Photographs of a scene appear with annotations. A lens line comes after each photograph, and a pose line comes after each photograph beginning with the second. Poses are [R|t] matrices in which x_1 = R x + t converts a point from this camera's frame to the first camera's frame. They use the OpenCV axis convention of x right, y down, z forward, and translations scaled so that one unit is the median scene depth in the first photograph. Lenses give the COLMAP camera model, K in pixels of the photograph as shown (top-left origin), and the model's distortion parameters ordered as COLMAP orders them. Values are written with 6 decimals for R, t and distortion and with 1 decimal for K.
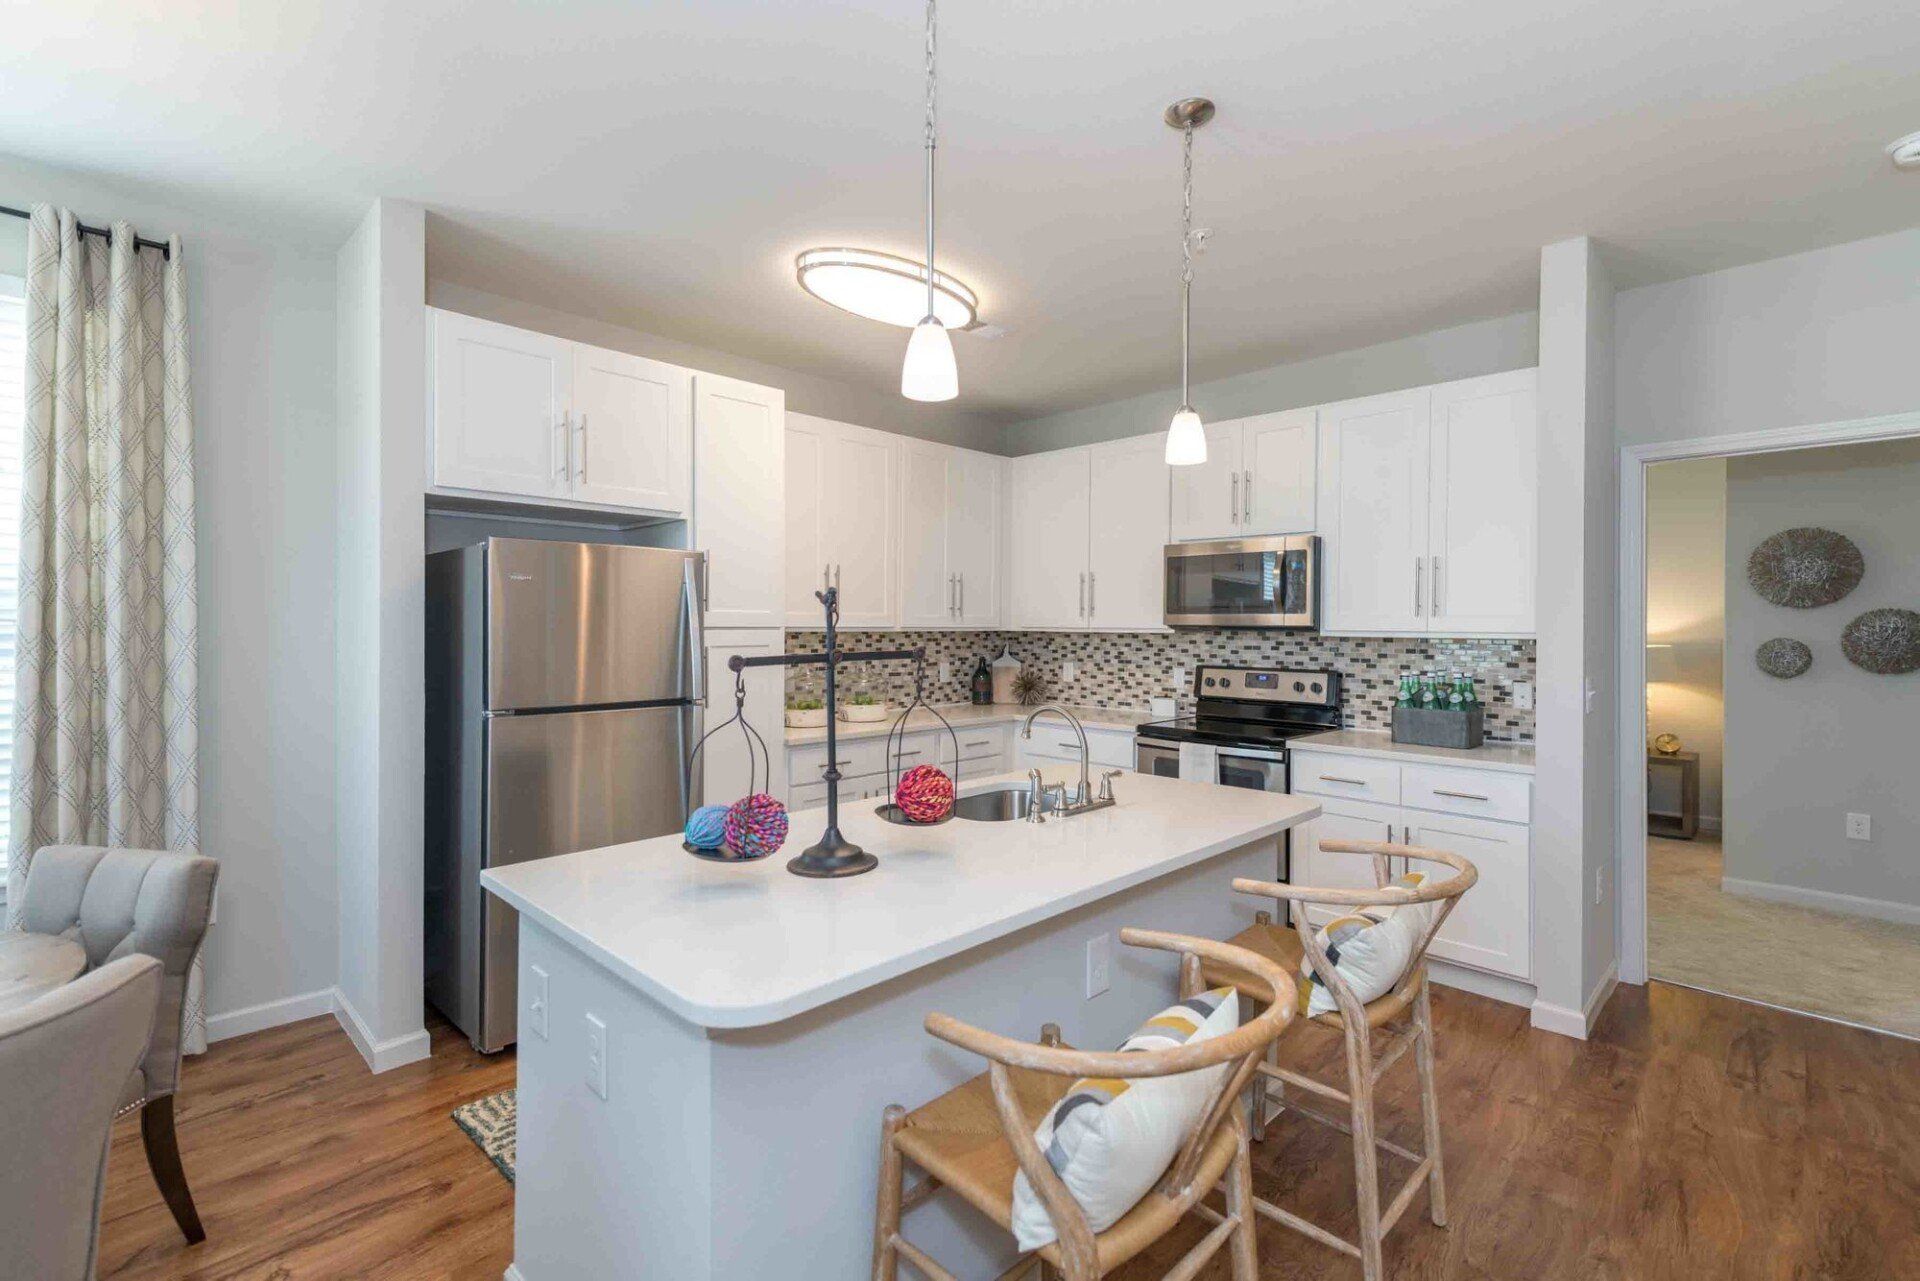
lens RADIAL K [[833.0, 0, 950.0], [0, 833.0, 631.2], [0, 0, 1]] dist [-0.000431, -0.000121]
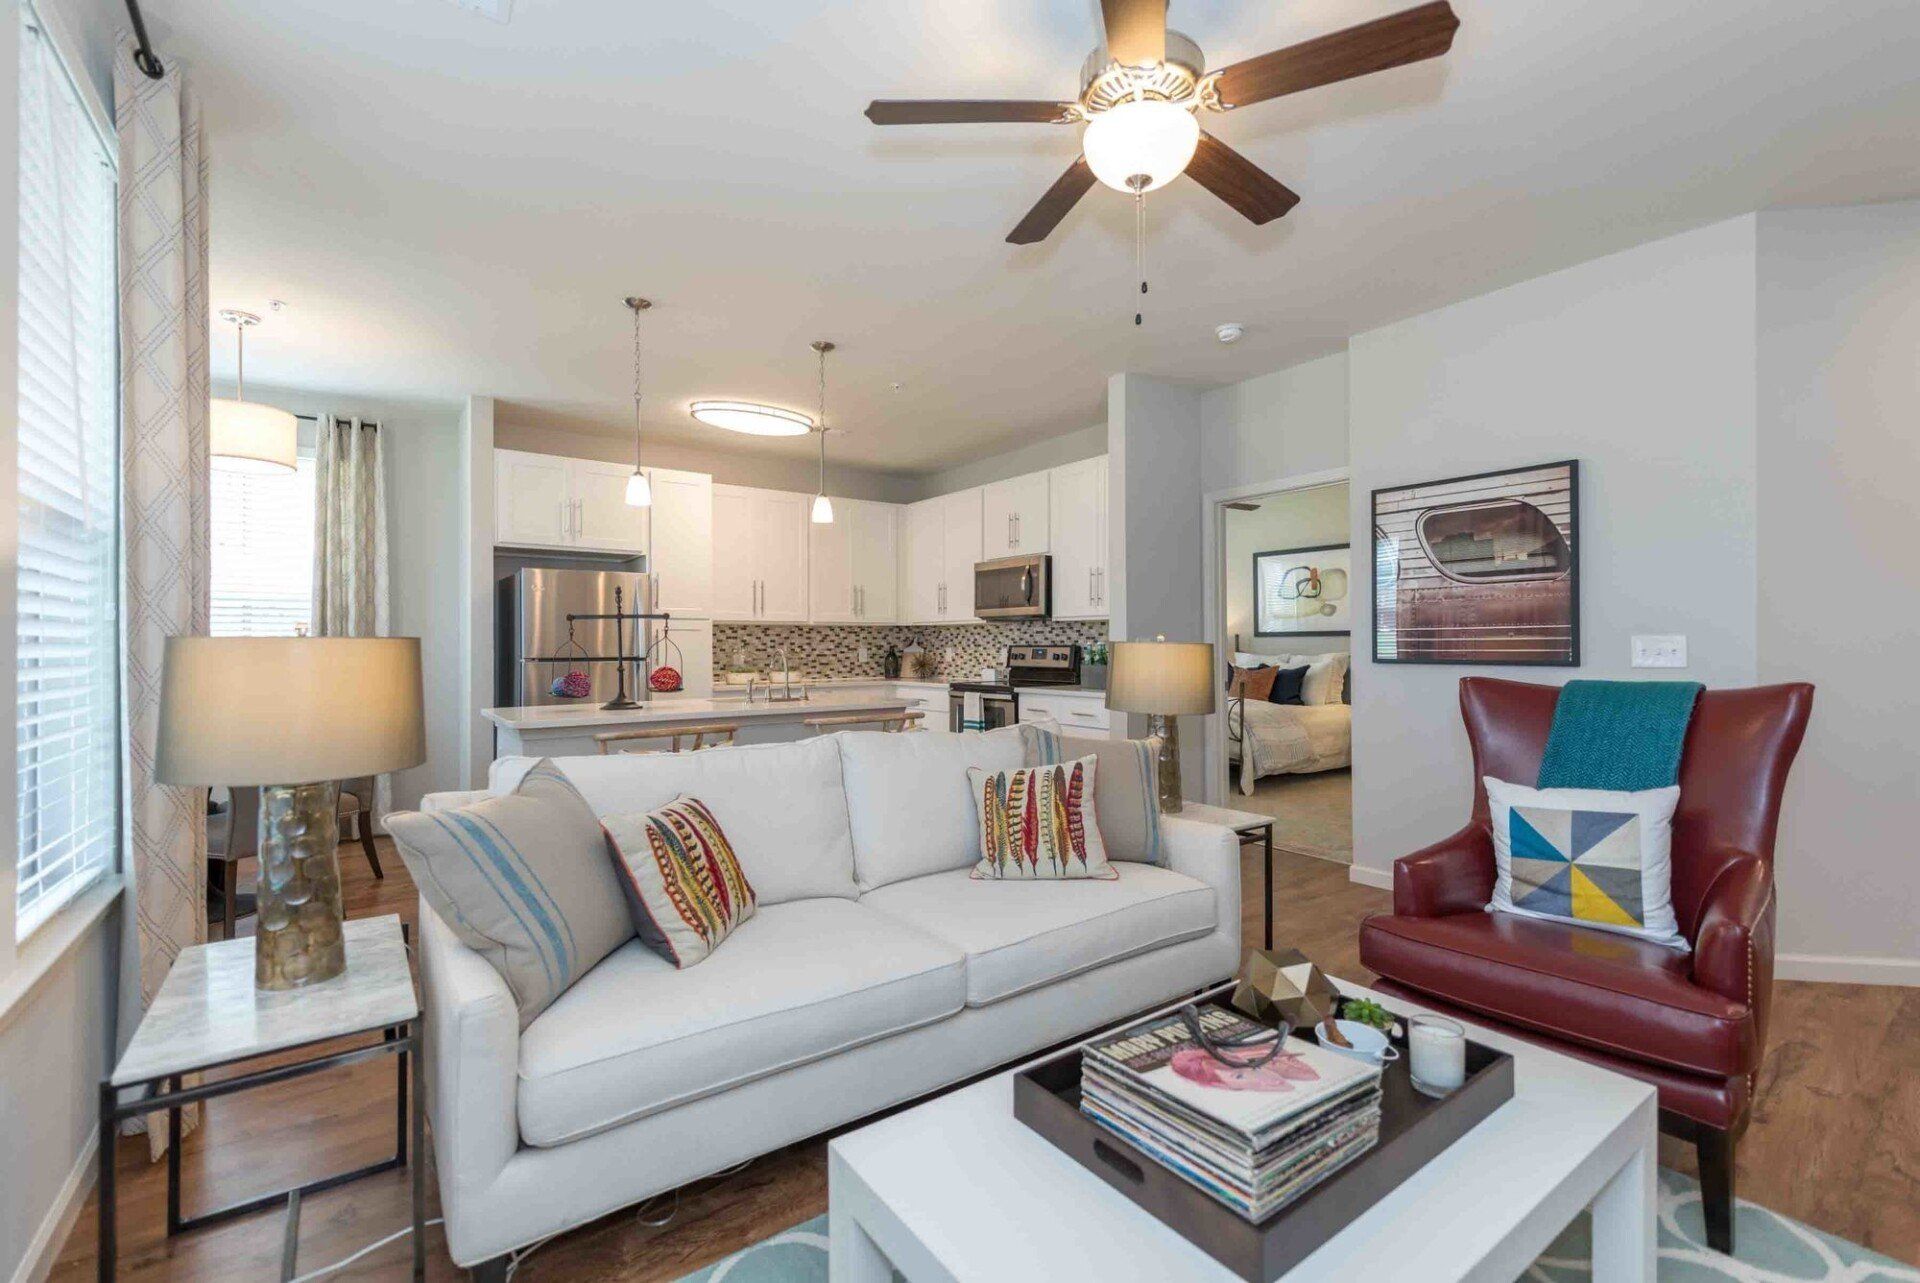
lens RADIAL K [[818.5, 0, 960.0], [0, 818.5, 641.5], [0, 0, 1]] dist [0.000267, 0.000030]
pose [[0.987611, -0.009005, -0.156666, 0.511899], [0.007211, 0.999902, -0.012019, 0.059585], [0.156759, 0.010740, 0.987579, -0.489283]]
